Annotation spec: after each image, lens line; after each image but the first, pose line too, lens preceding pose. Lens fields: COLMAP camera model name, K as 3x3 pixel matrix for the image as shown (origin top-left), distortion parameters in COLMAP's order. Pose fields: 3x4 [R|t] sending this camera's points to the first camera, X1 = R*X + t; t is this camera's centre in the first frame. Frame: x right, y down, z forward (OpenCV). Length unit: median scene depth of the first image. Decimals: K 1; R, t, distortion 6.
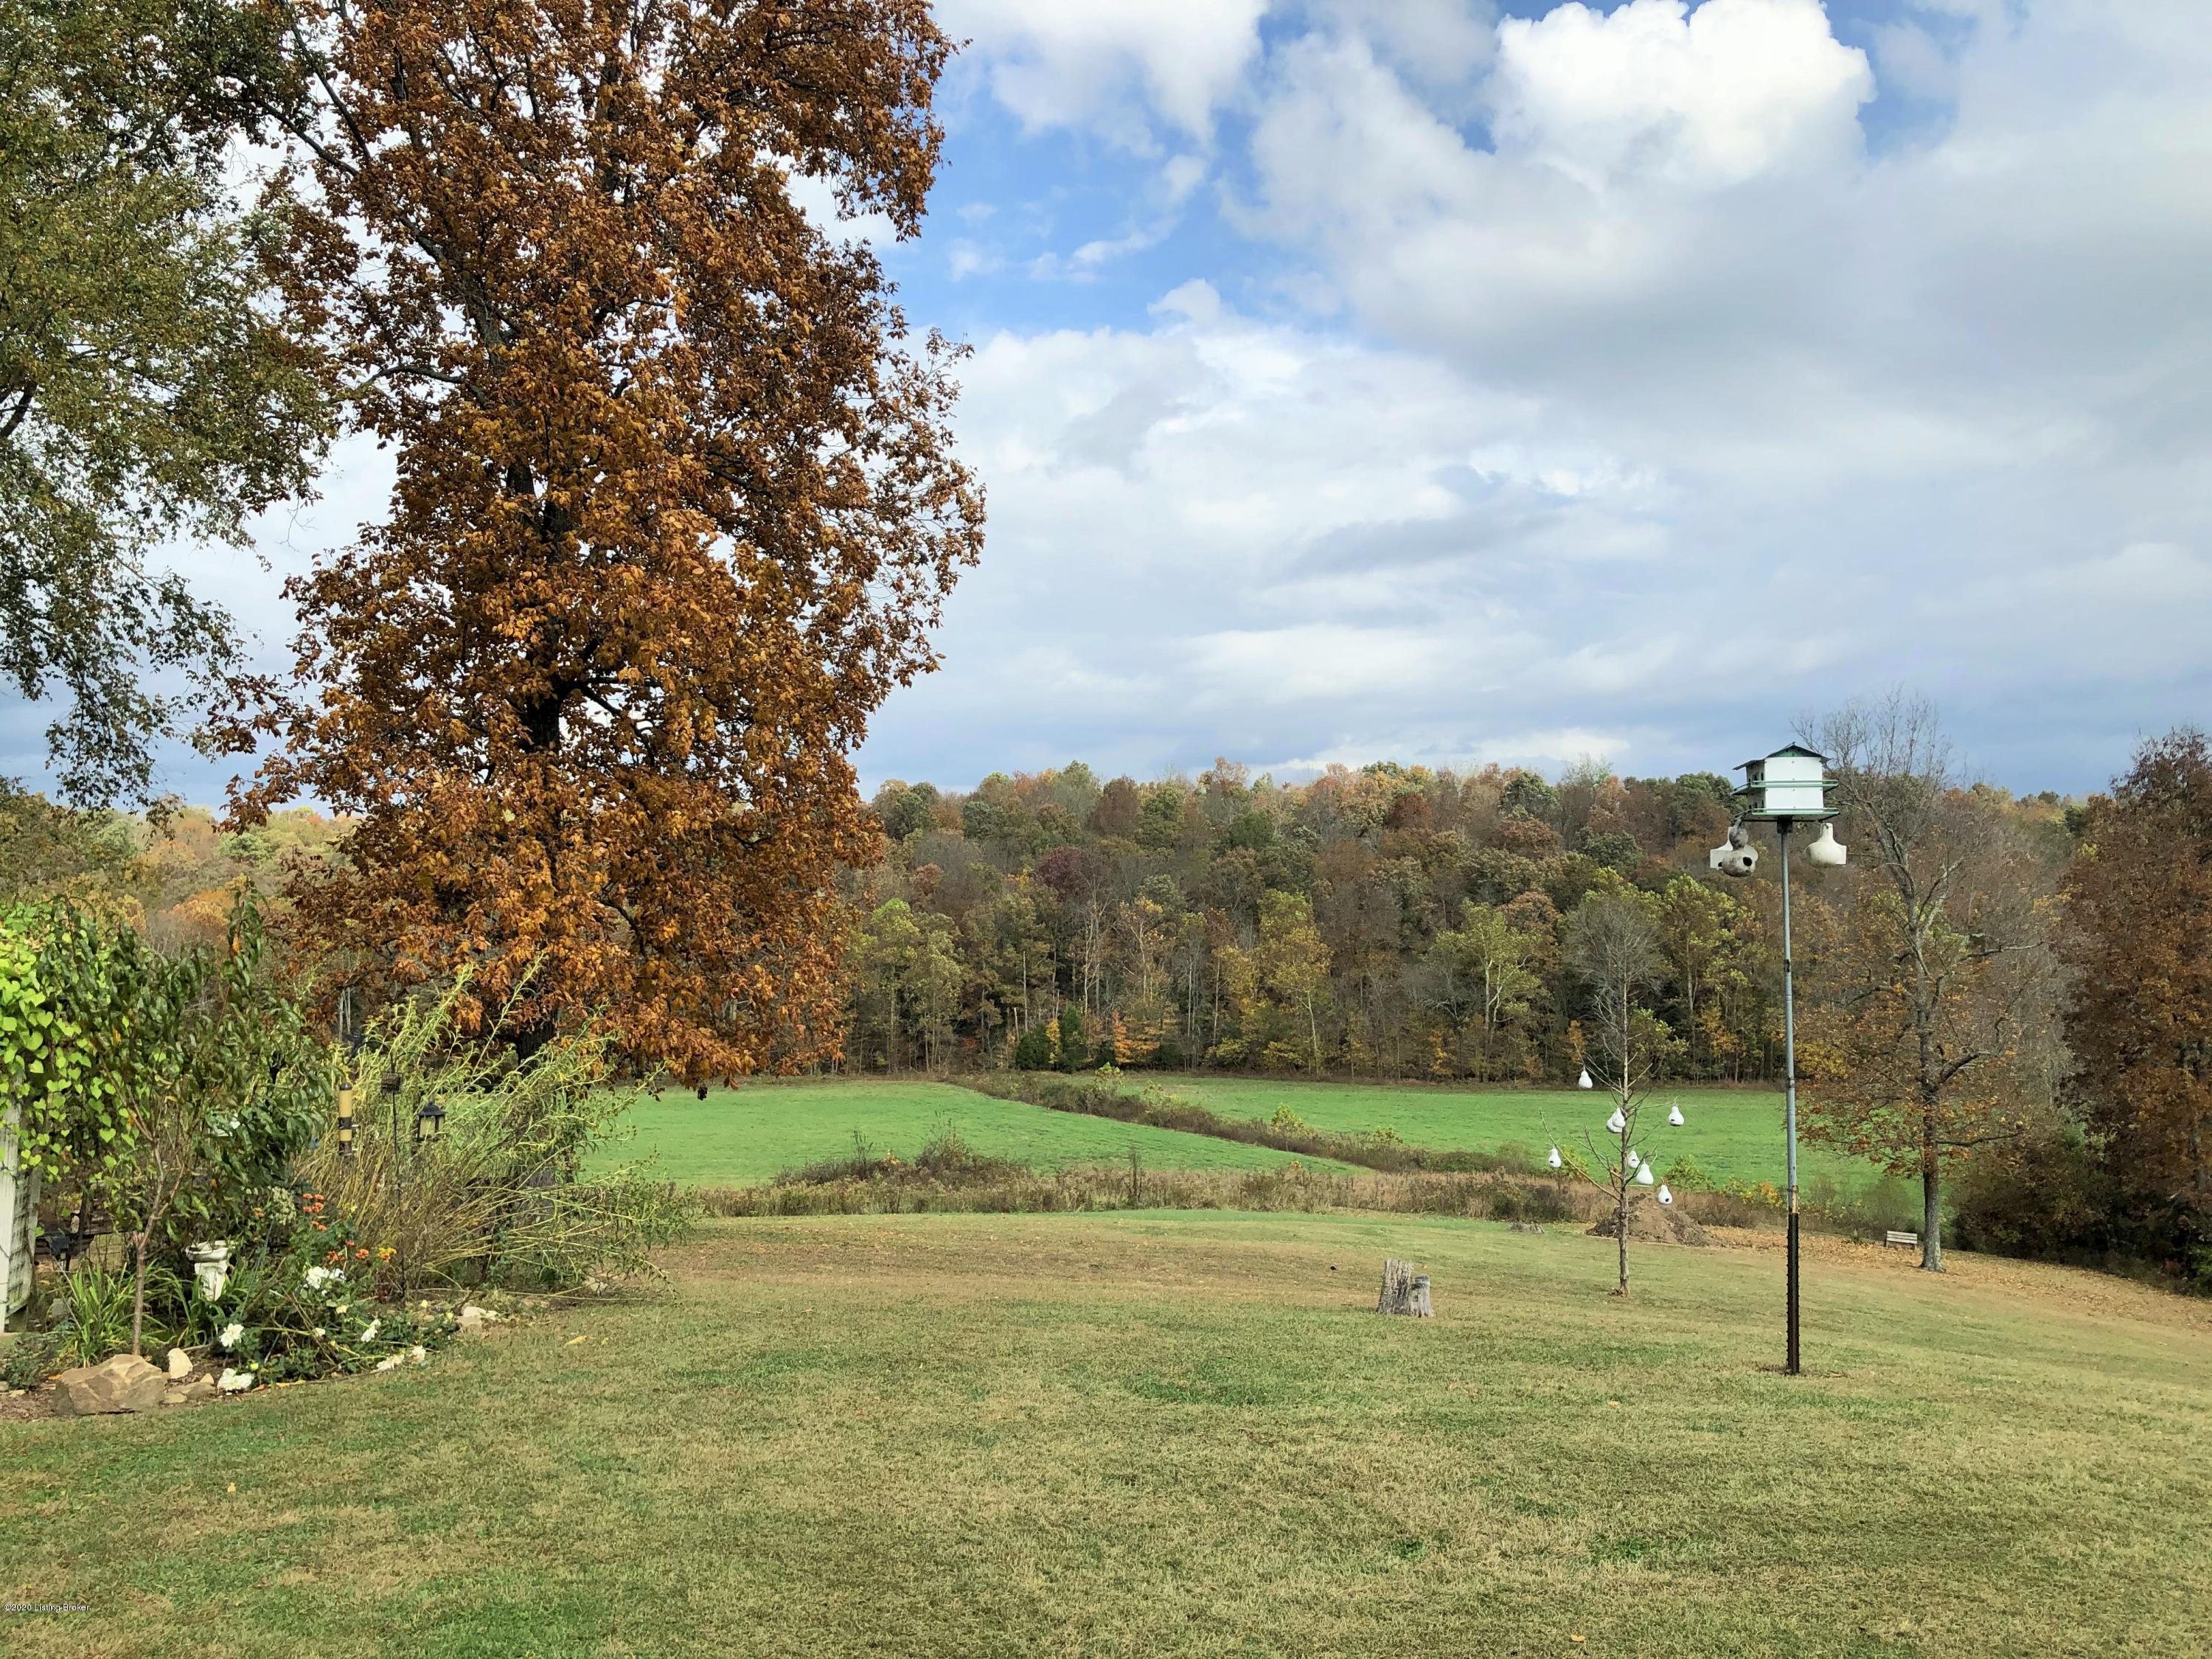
lens RADIAL K [[2192.4, 0, 1106.0], [0, 2192.4, 829.5], [0, 0, 1]] dist [-0.012030, -0.011917]
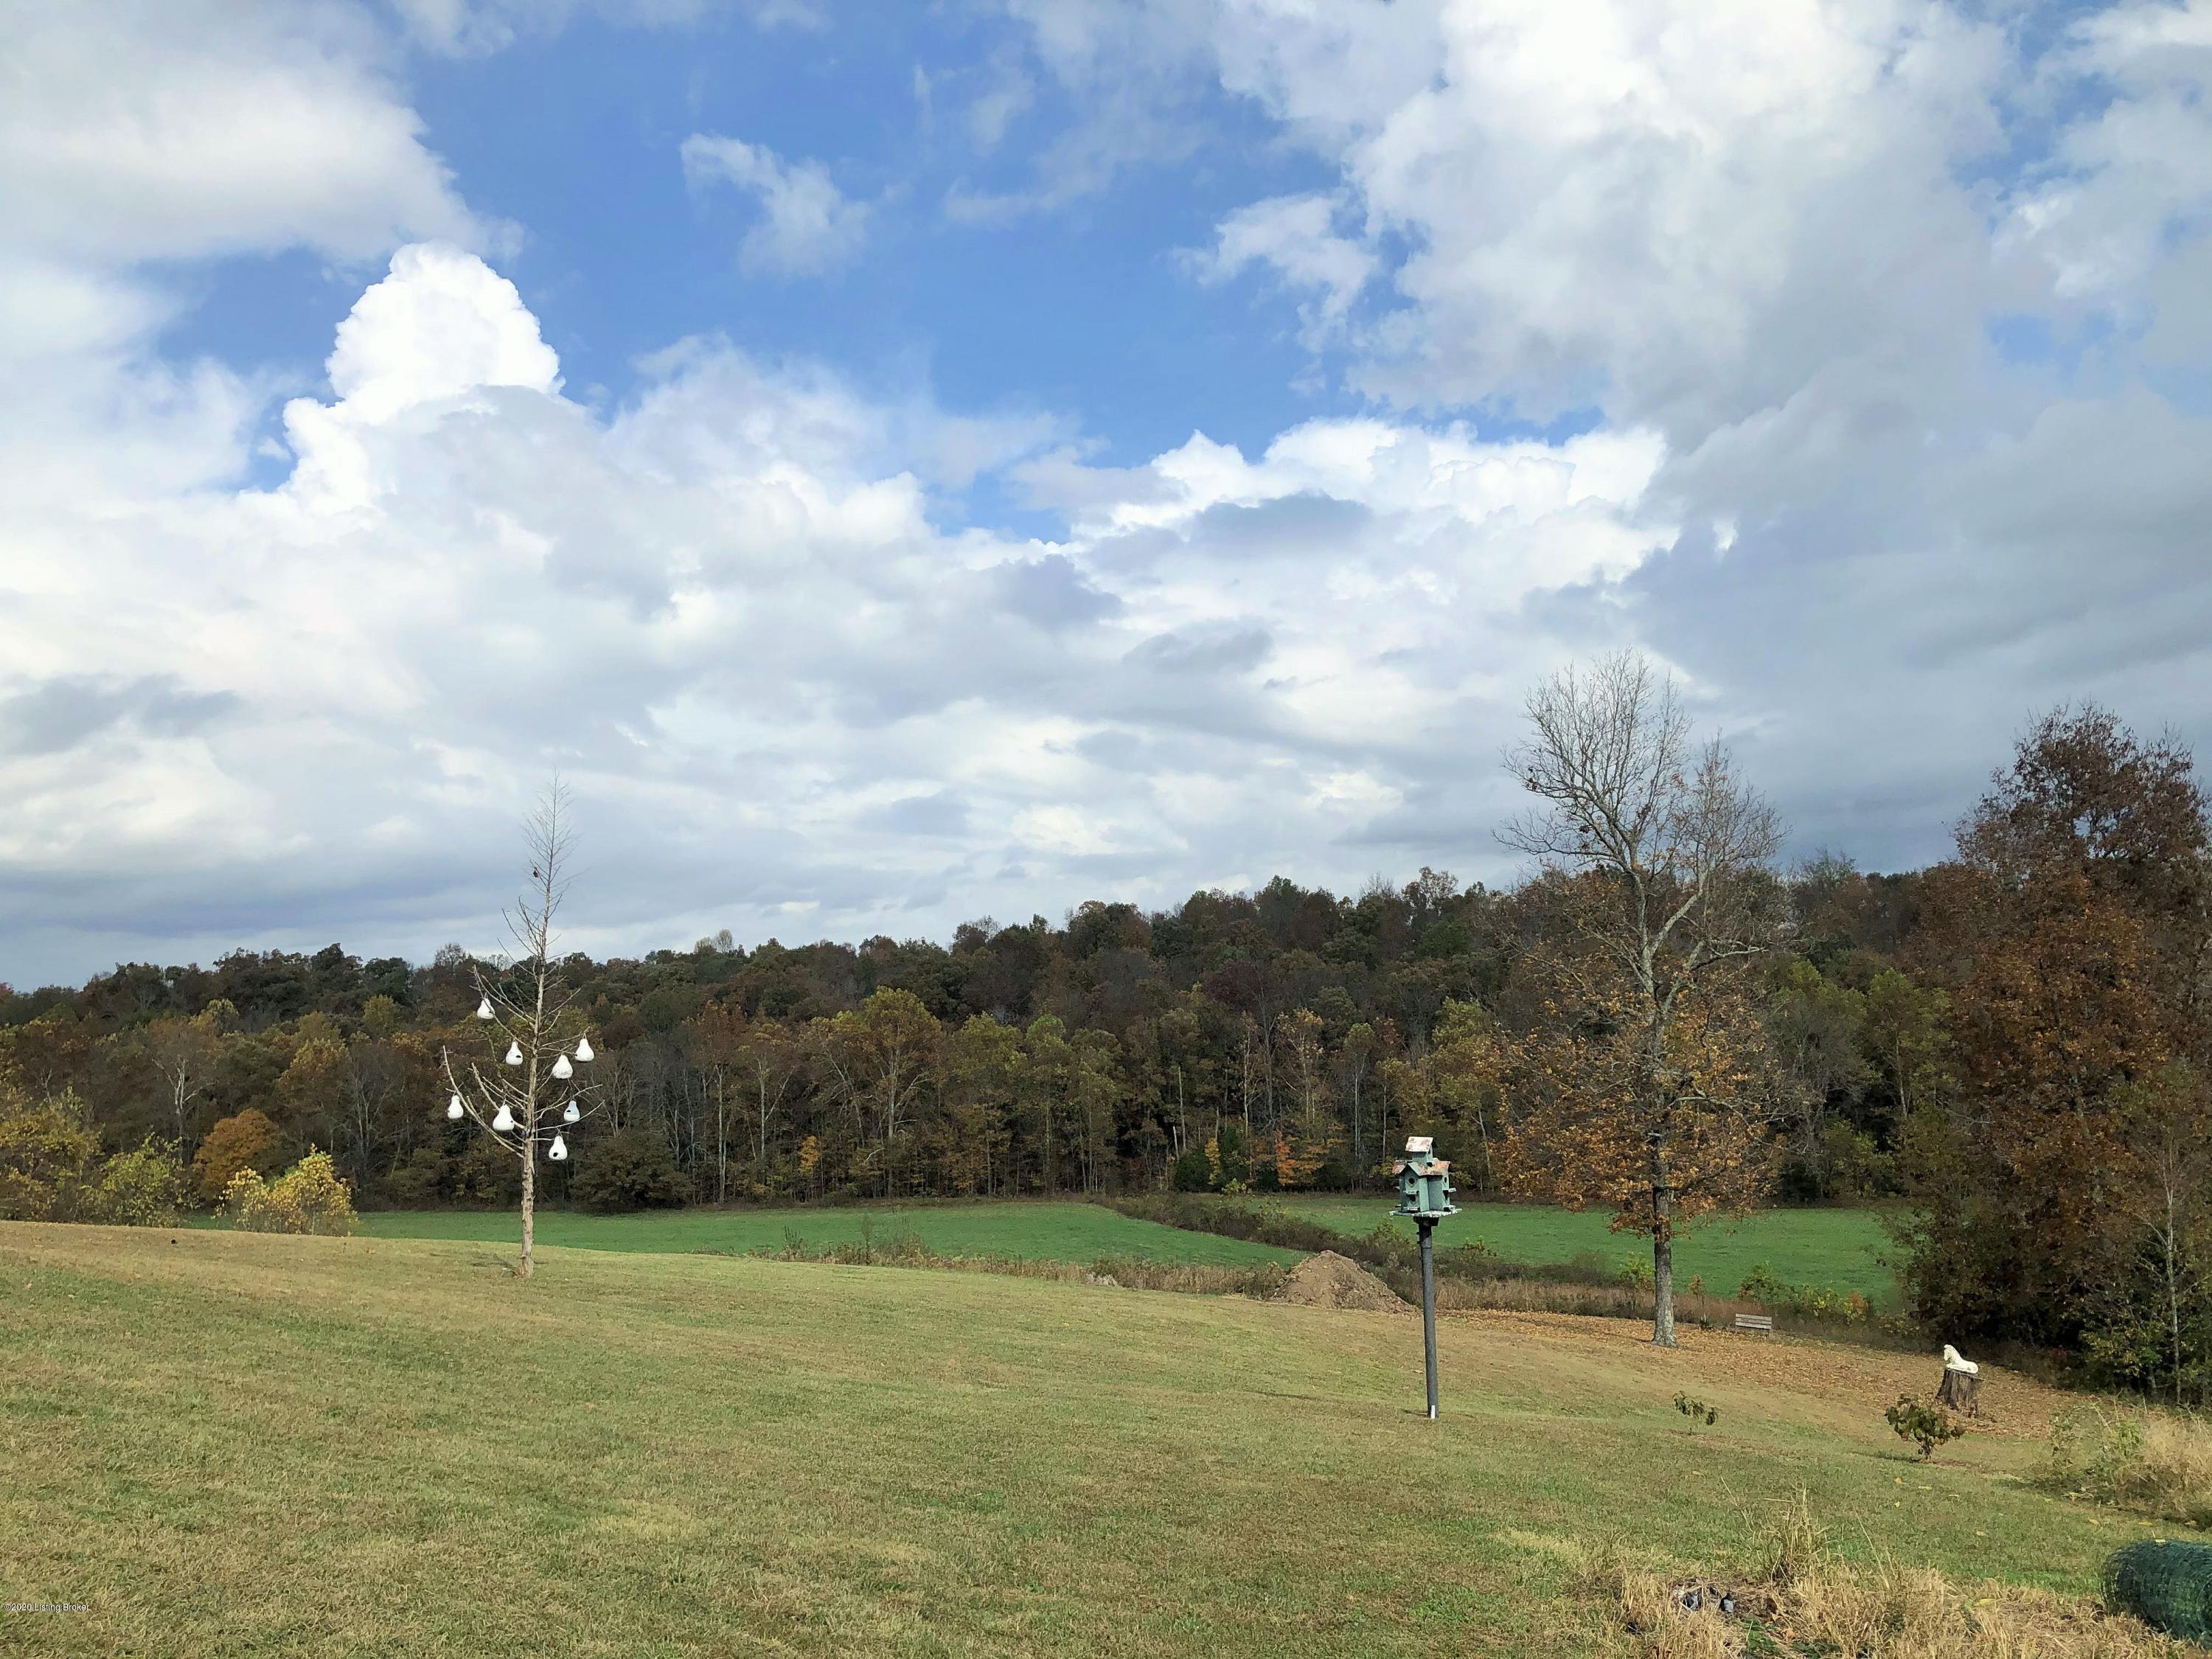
lens RADIAL K [[2192.4, 0, 1106.0], [0, 2192.4, 829.5], [0, 0, 1]] dist [-0.012030, -0.011917]
pose [[0.973911, -0.037859, -0.223748, 0.149711], [0.020195, 0.996533, -0.080715, 0.028558], [0.226028, 0.074091, 0.971299, 0.050867]]
